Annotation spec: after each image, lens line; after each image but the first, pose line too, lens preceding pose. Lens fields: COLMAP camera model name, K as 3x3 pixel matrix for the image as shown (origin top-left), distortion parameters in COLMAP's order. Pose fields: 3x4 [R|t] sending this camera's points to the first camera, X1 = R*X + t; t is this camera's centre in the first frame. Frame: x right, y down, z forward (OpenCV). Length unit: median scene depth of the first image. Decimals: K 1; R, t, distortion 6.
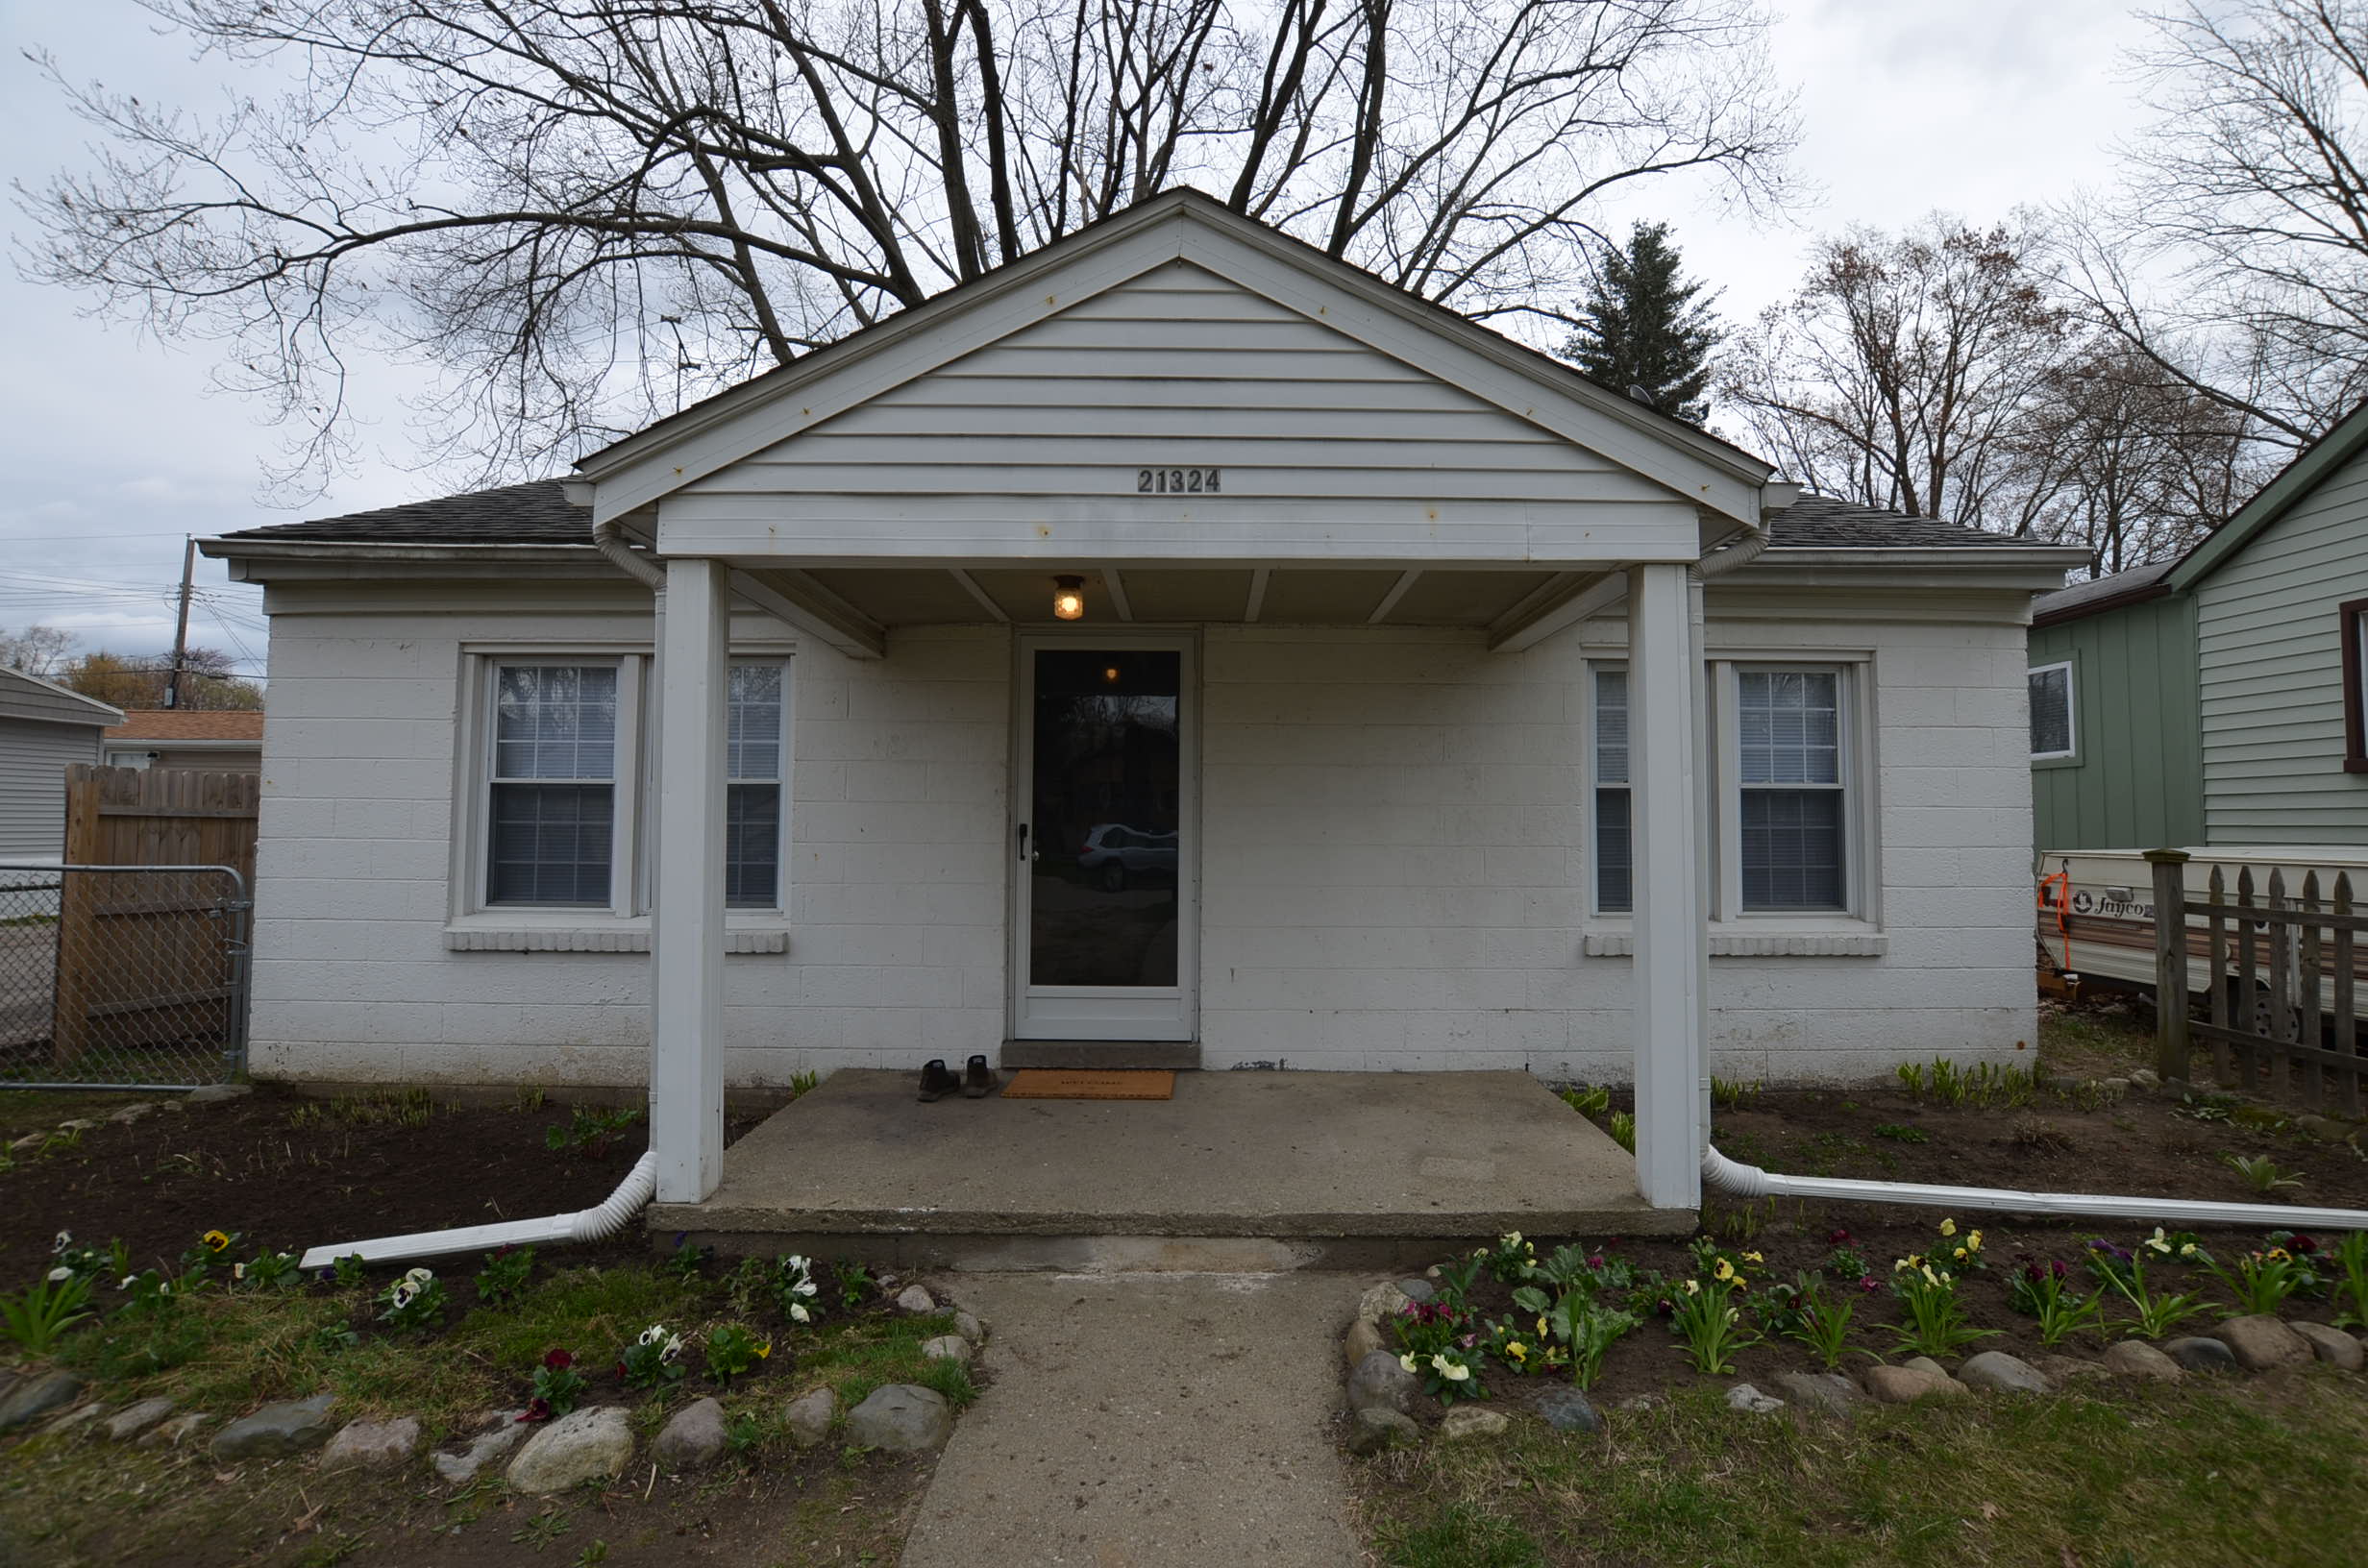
lens RADIAL K [[1035.1, 0, 1211.7], [0, 1035.1, 771.5], [0, 0, 1]] dist [-0.033030, 0.004000]
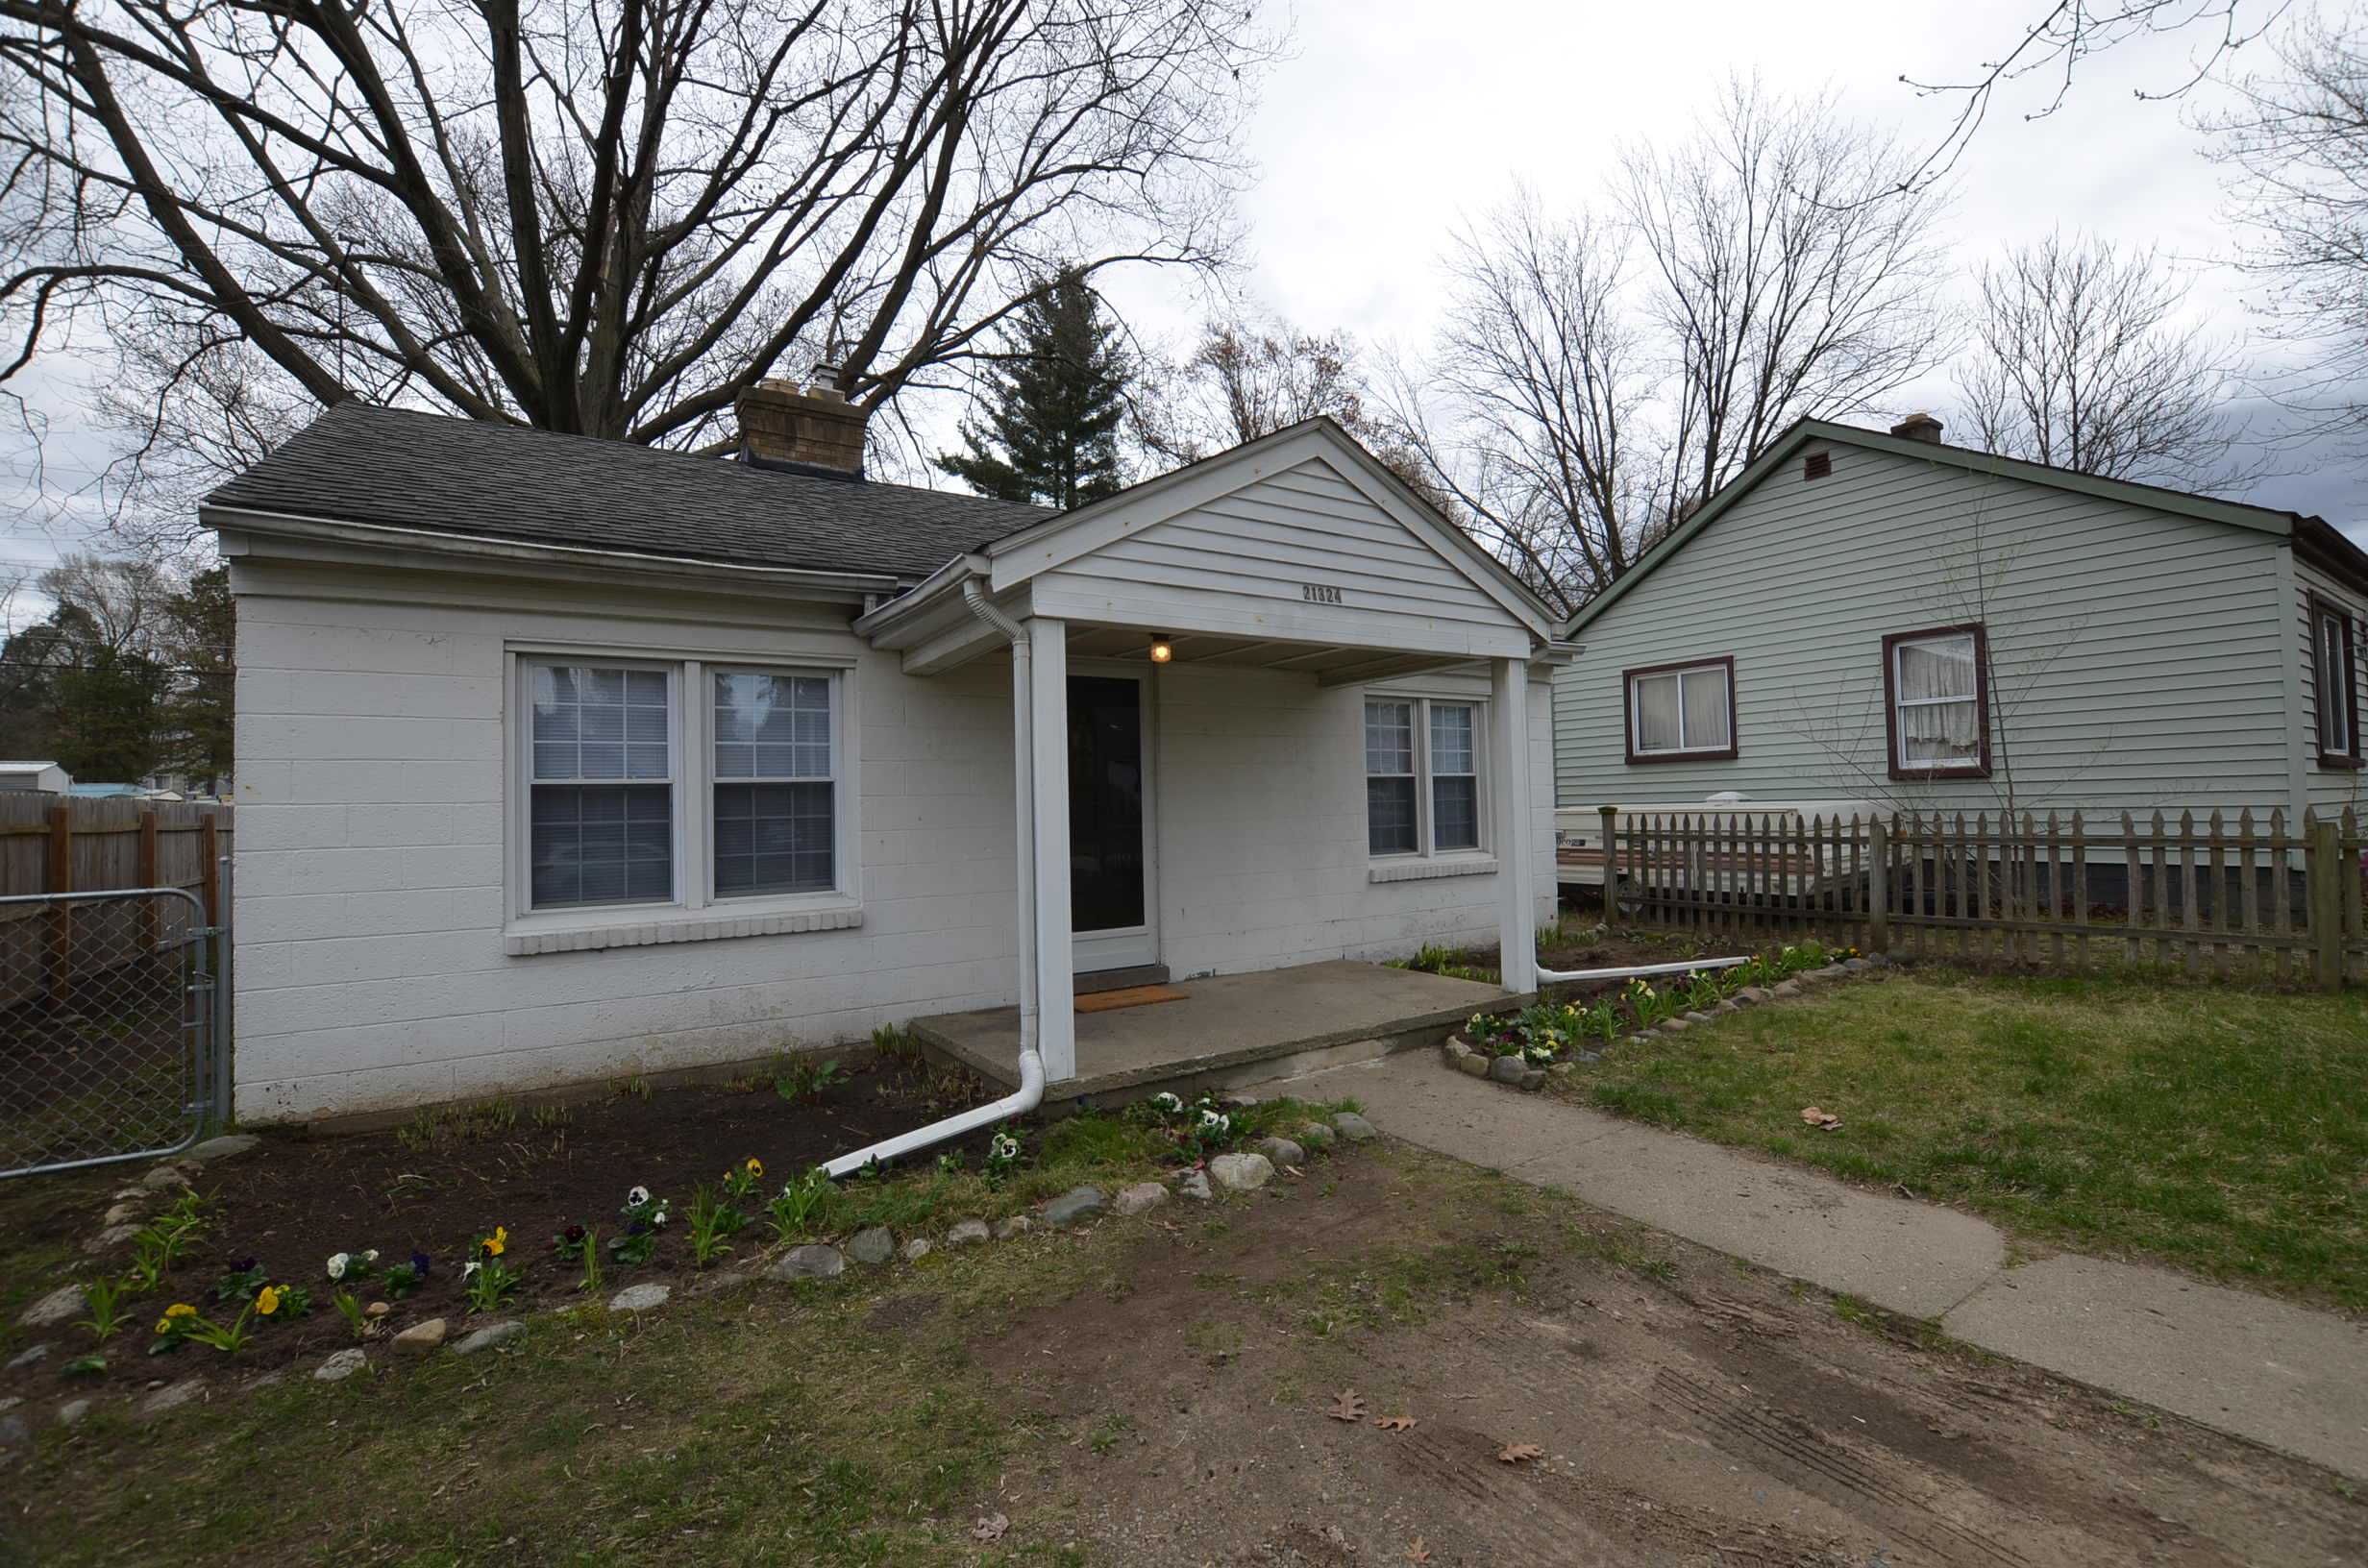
lens RADIAL K [[1035.1, 0, 1211.7], [0, 1035.1, 771.5], [0, 0, 1]] dist [-0.033030, 0.004000]
pose [[0.831341, -0.008381, 0.555700, -0.735584], [0.002018, 0.999925, 0.012063, -0.012164], [-0.555759, -0.008907, 0.831296, -0.187667]]
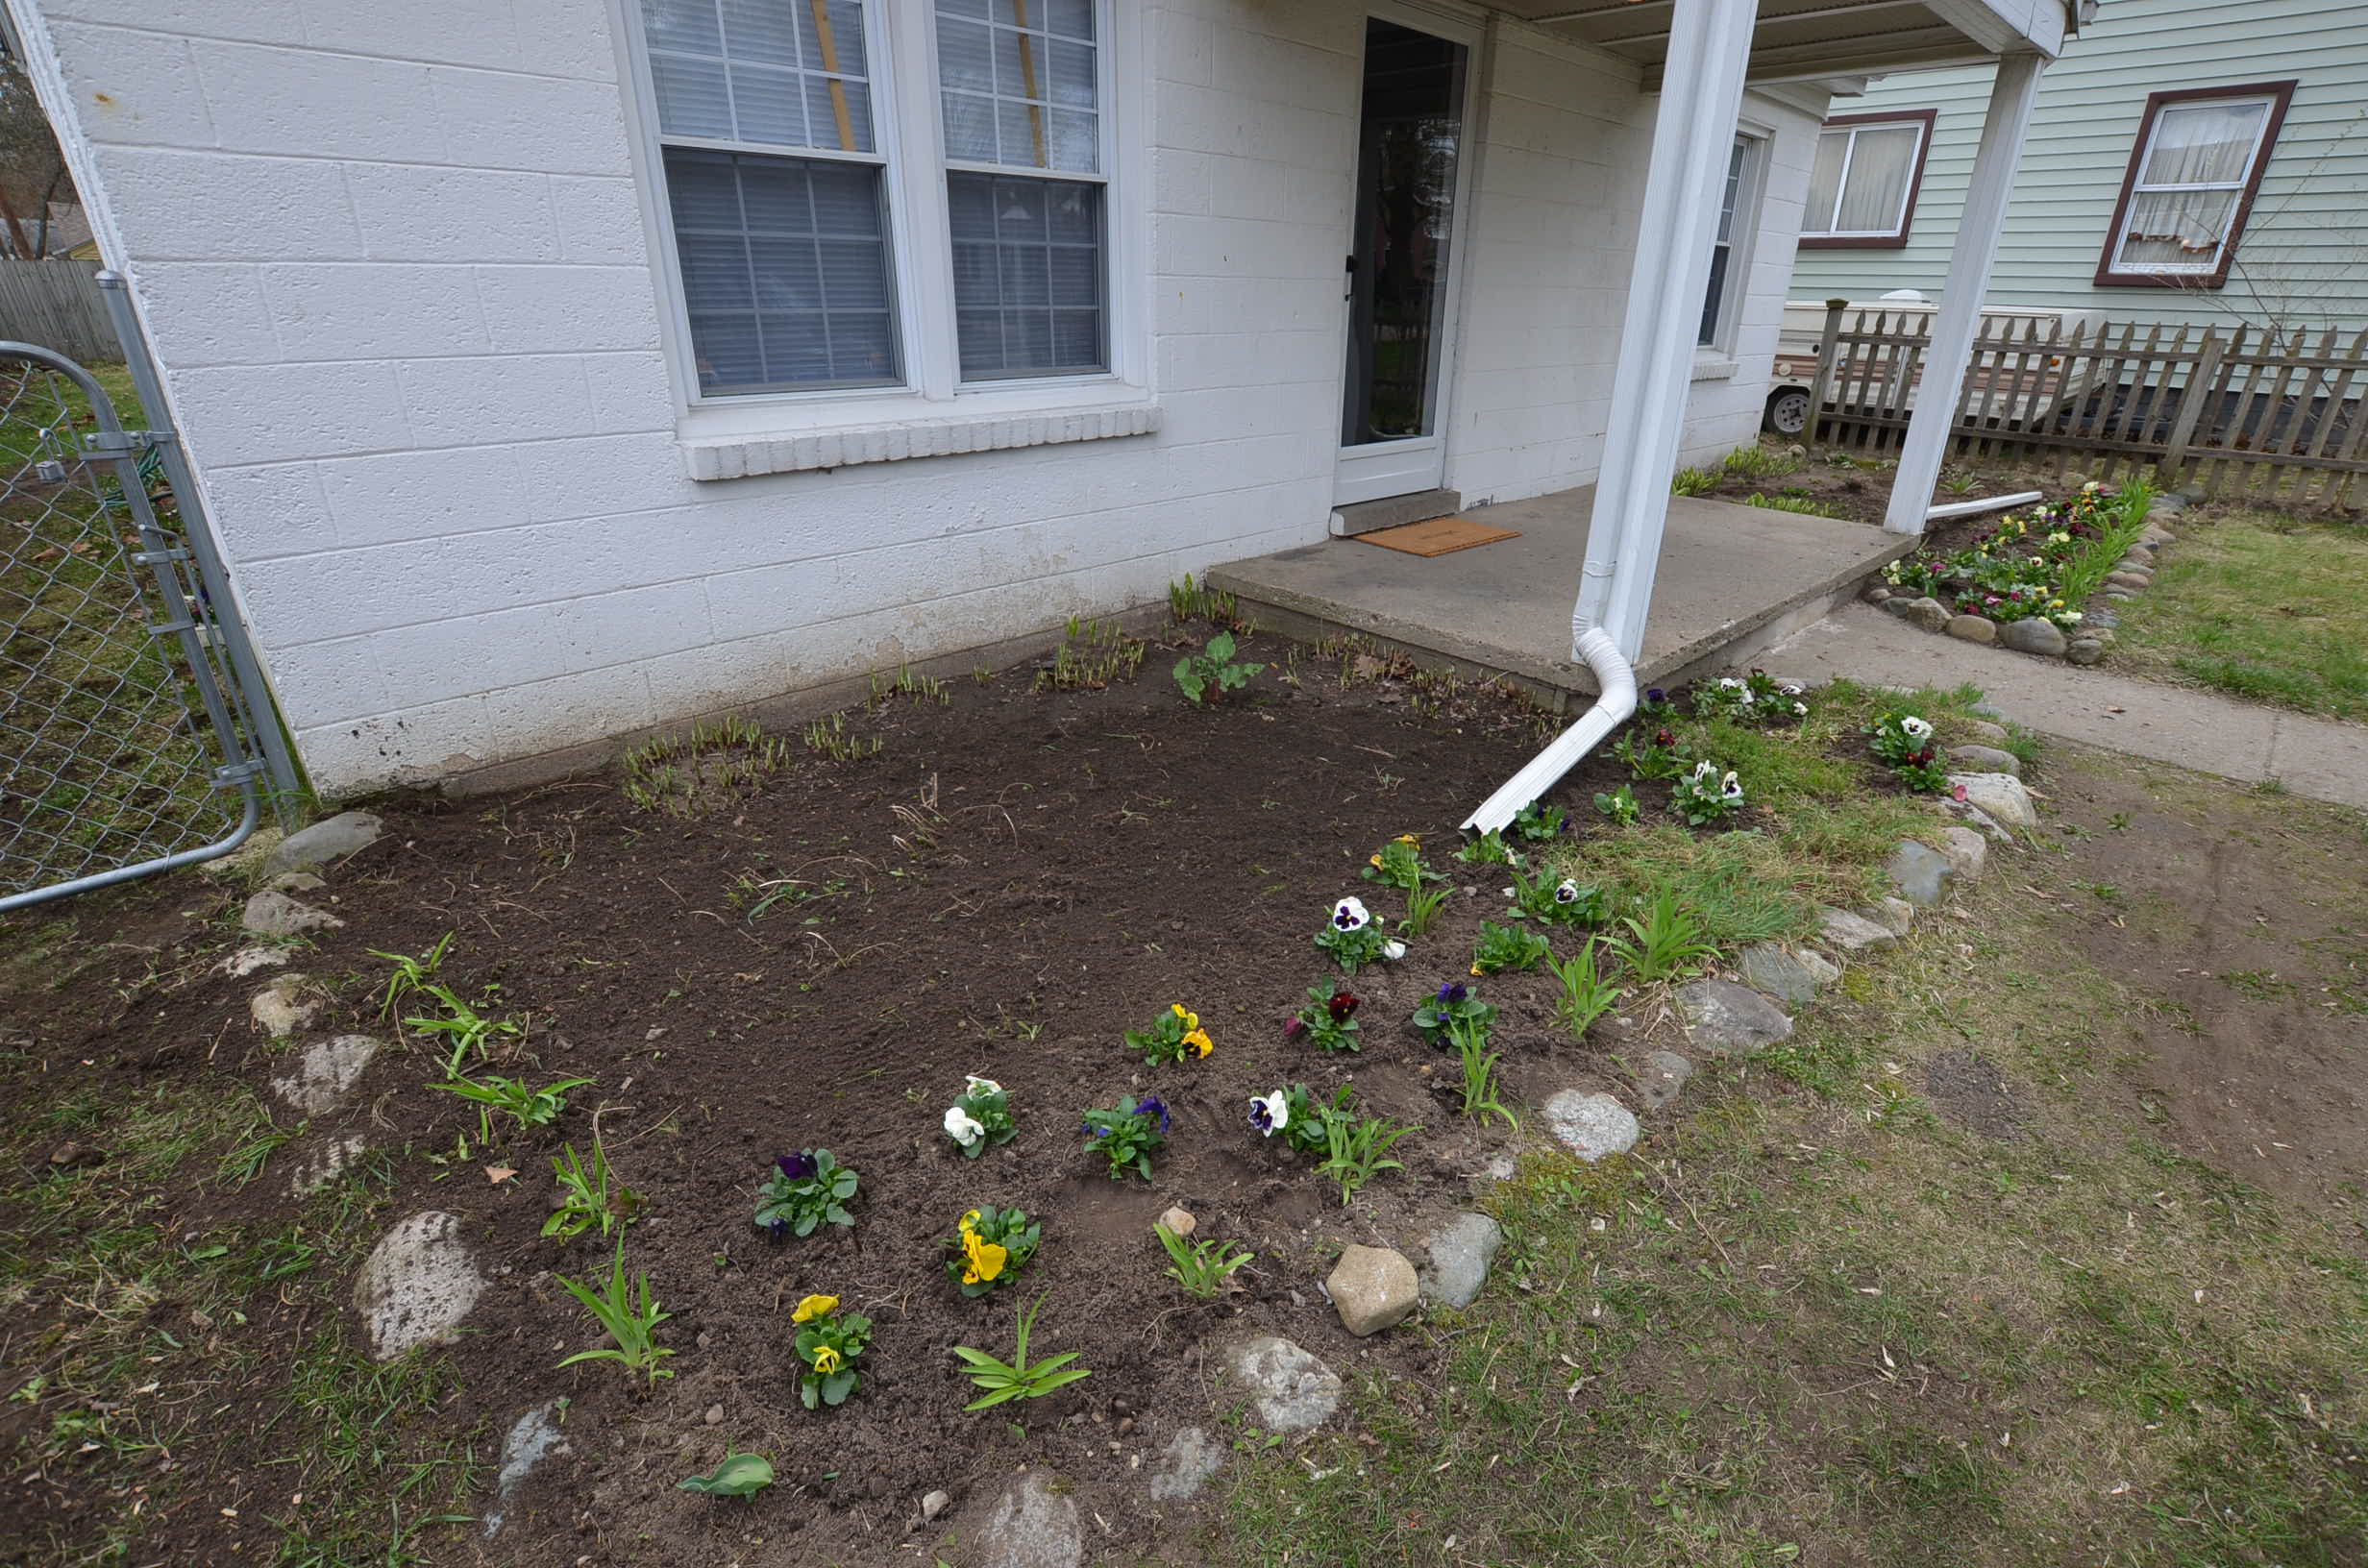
lens RADIAL K [[1064.8, 0, 1218.0], [0, 1064.8, 764.6], [0, 0, 1]] dist [-0.025747, 0.000064]
pose [[0.721006, -0.278151, 0.634652, -0.958992], [-0.043901, 0.895721, 0.442444, 0.046377], [-0.691537, -0.346867, 0.633609, 0.384856]]
